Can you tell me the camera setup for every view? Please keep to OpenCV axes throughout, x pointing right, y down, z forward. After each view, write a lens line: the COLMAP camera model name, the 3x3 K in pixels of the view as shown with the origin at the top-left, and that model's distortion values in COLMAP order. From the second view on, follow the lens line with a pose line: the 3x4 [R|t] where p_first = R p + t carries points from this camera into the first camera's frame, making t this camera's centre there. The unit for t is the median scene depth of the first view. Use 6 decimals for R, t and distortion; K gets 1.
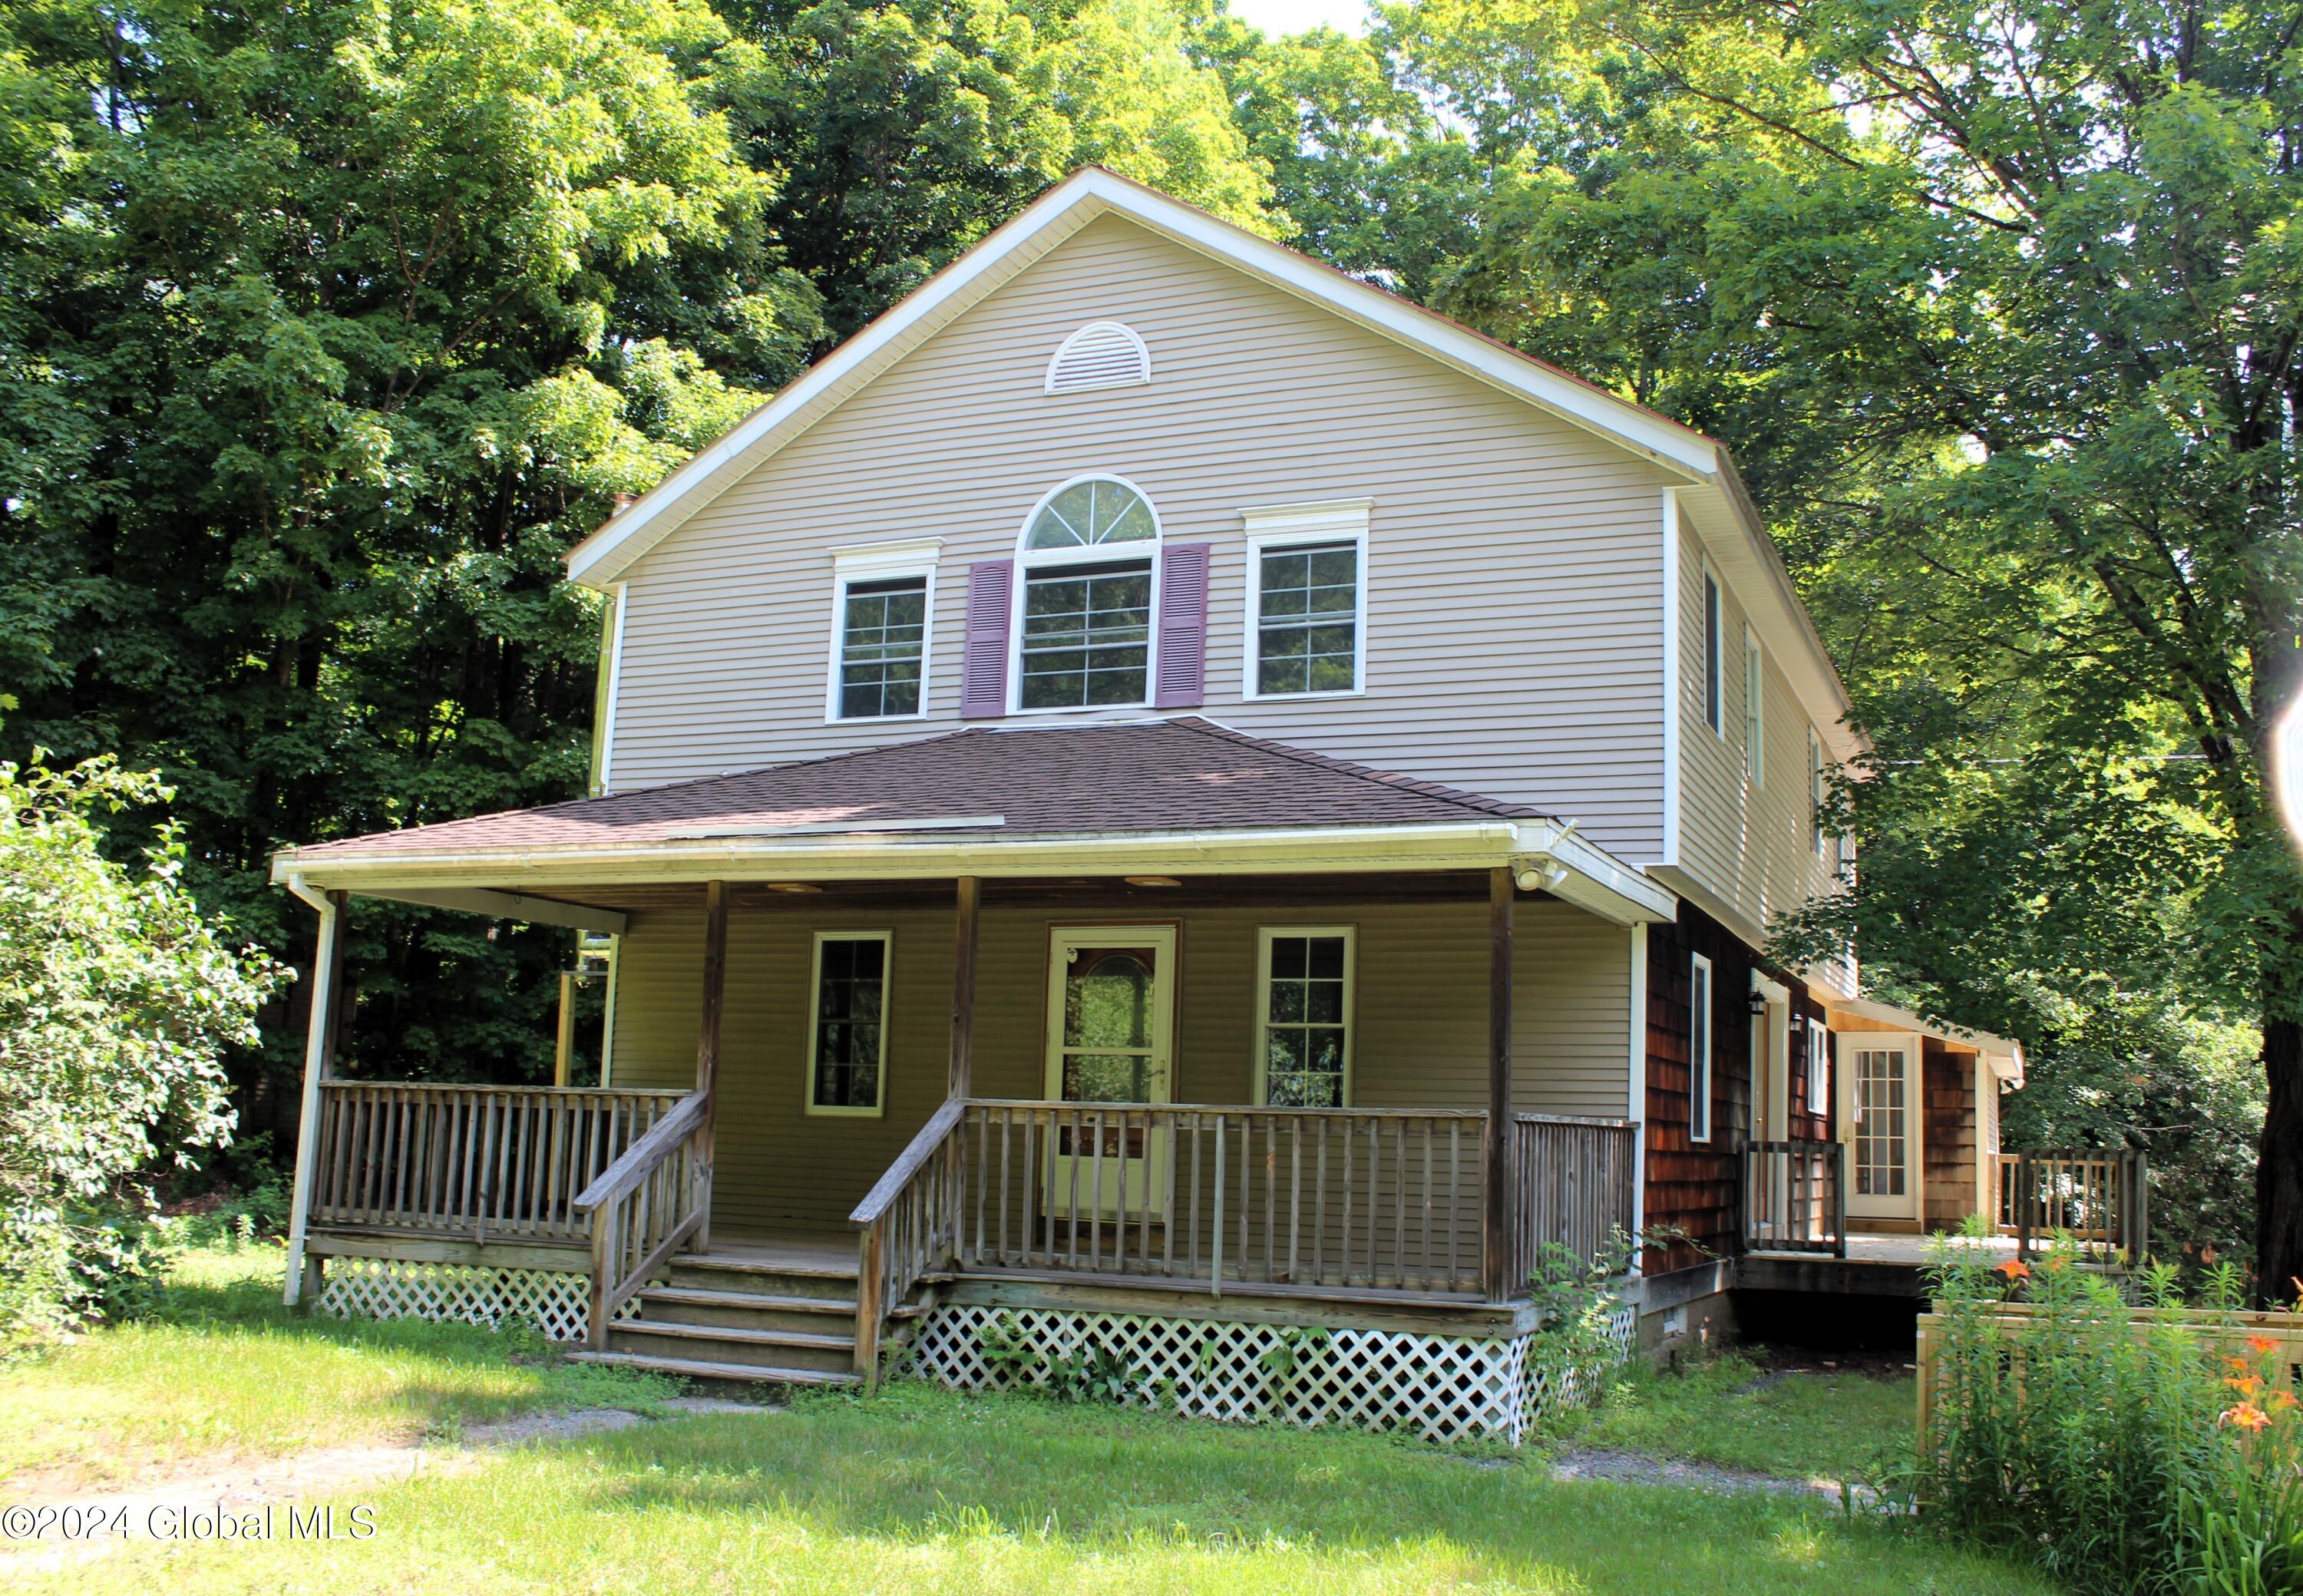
lens RADIAL K [[2189.5, 0, 1151.5], [0, 2189.5, 798.0], [0, 0, 1]] dist [-0.119215, -0.003029]
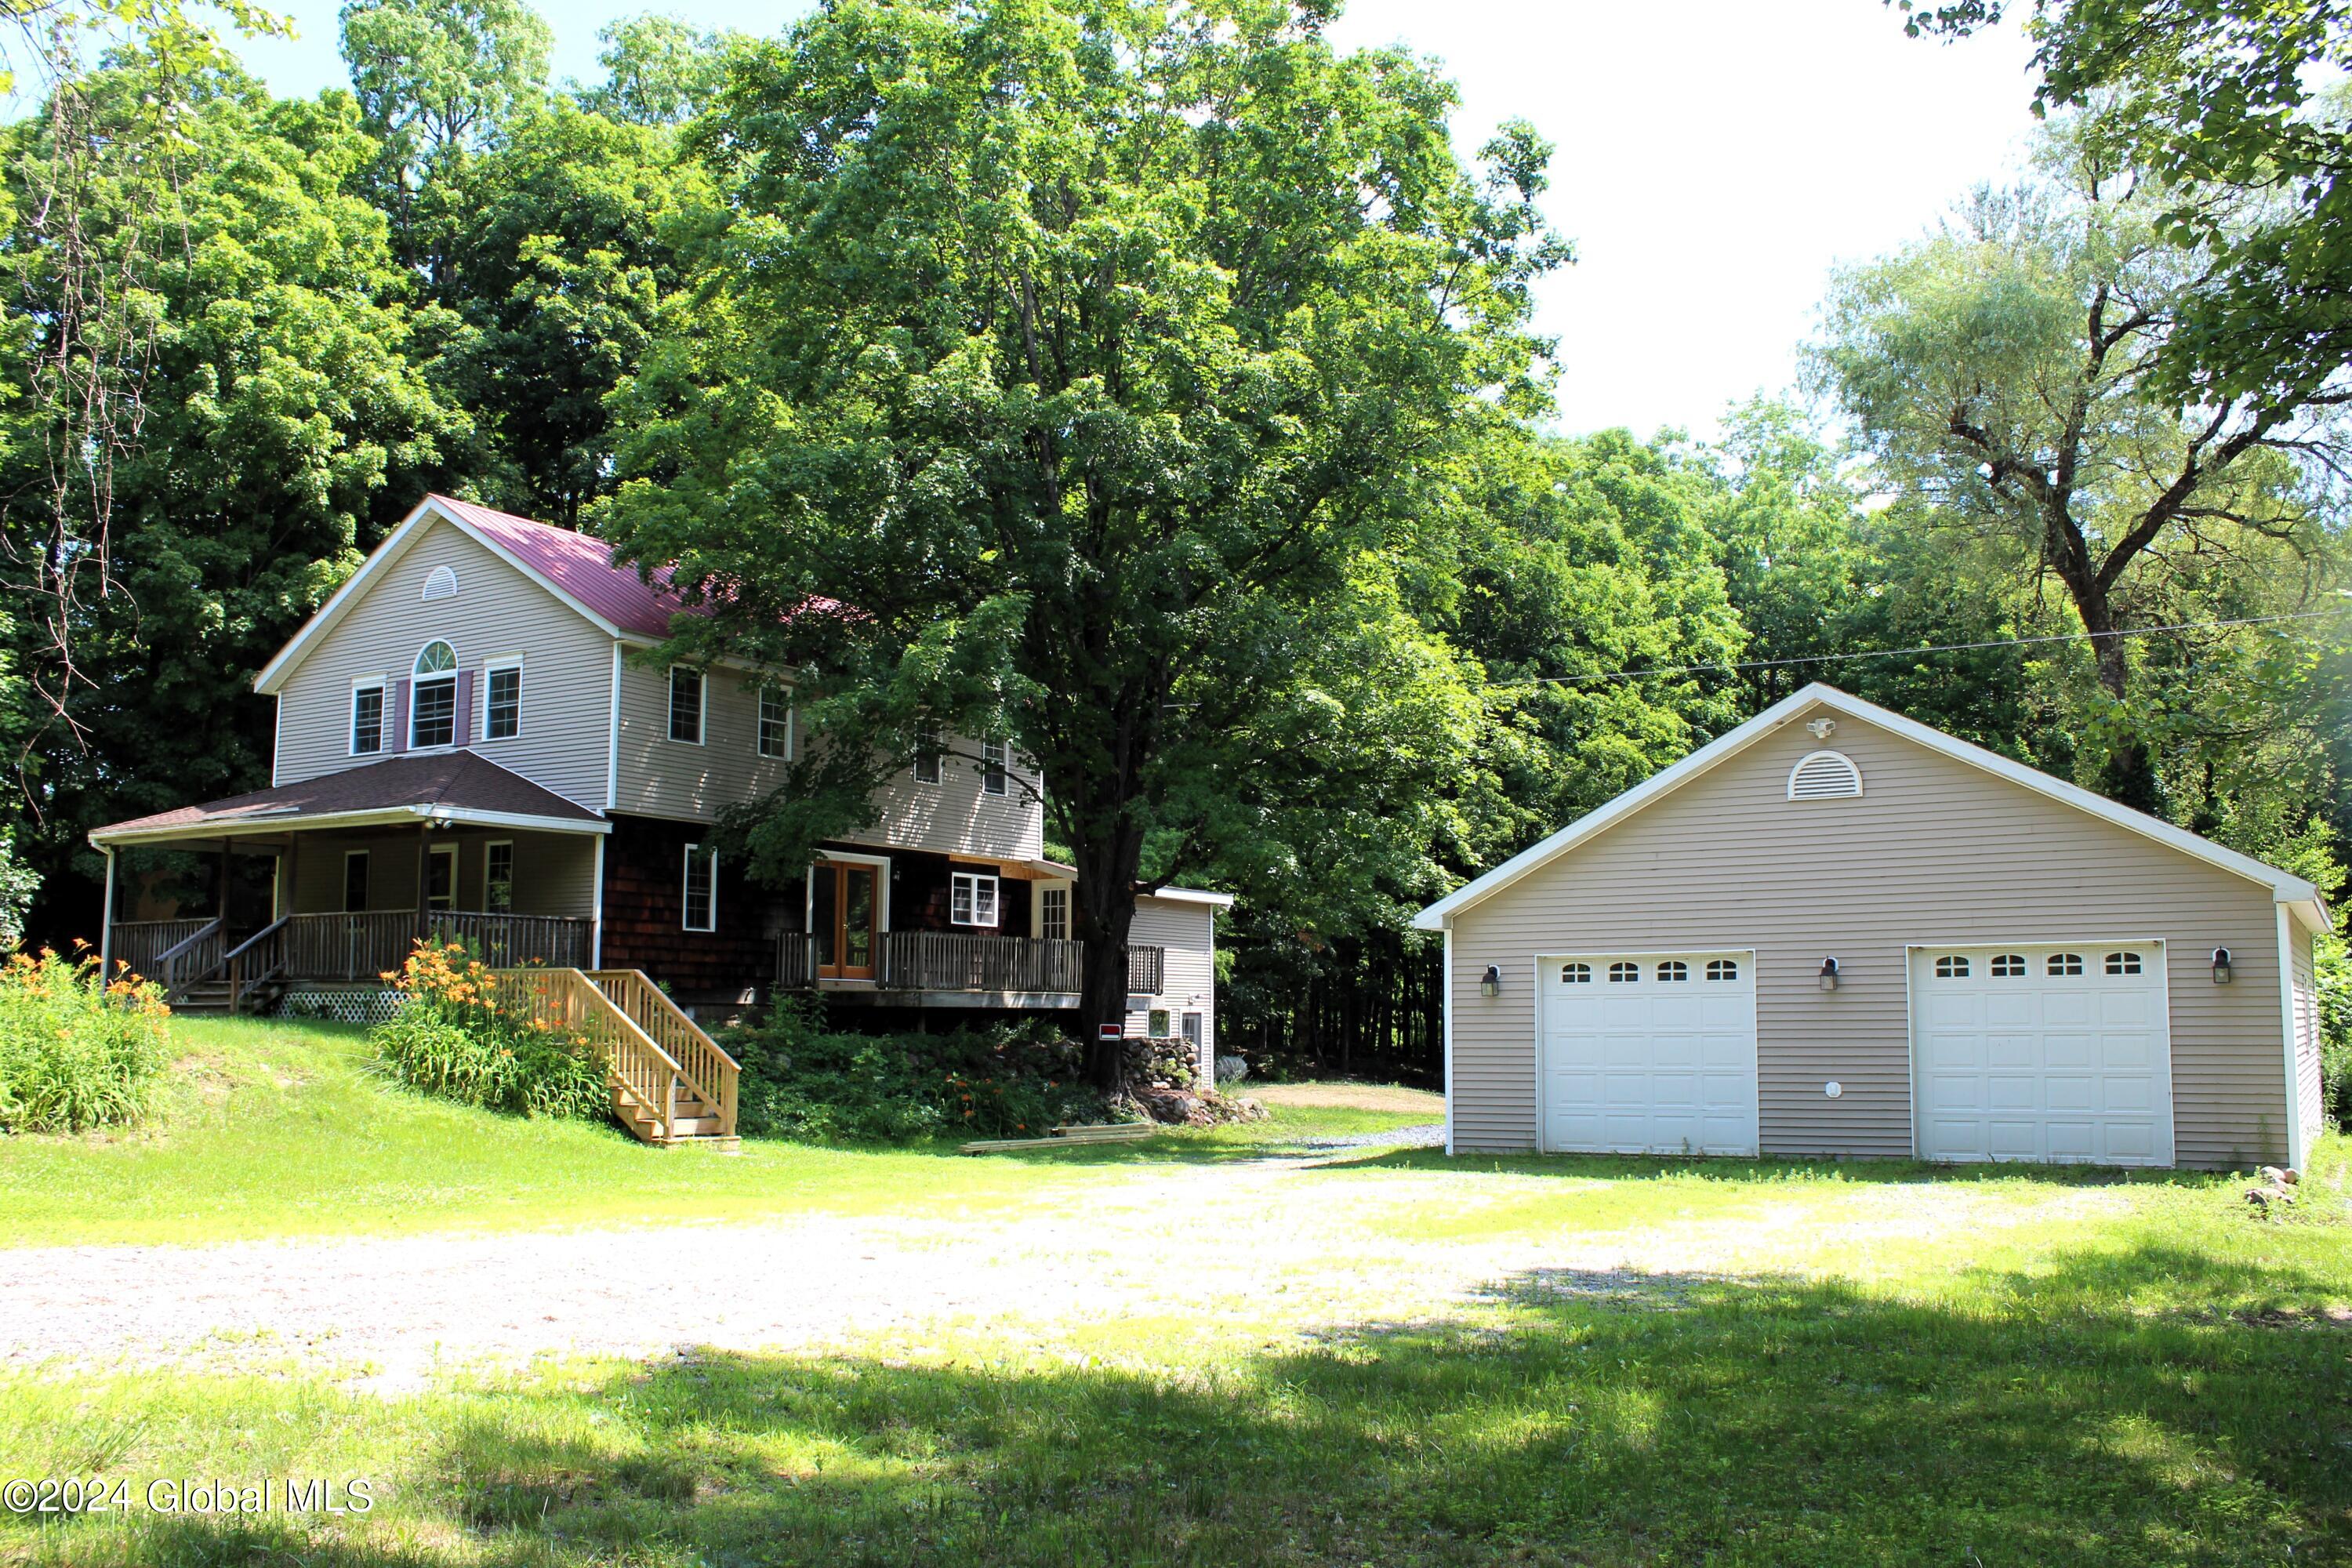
lens RADIAL K [[2062.2, 0, 1176.0], [0, 2062.2, 784.0], [0, 0, 1]] dist [-0.122803, 0.003556]
pose [[0.992362, -0.051323, -0.112178, 0.924447], [0.055789, 0.997756, 0.037033, -0.036057], [0.110026, -0.043009, 0.992998, -0.944194]]
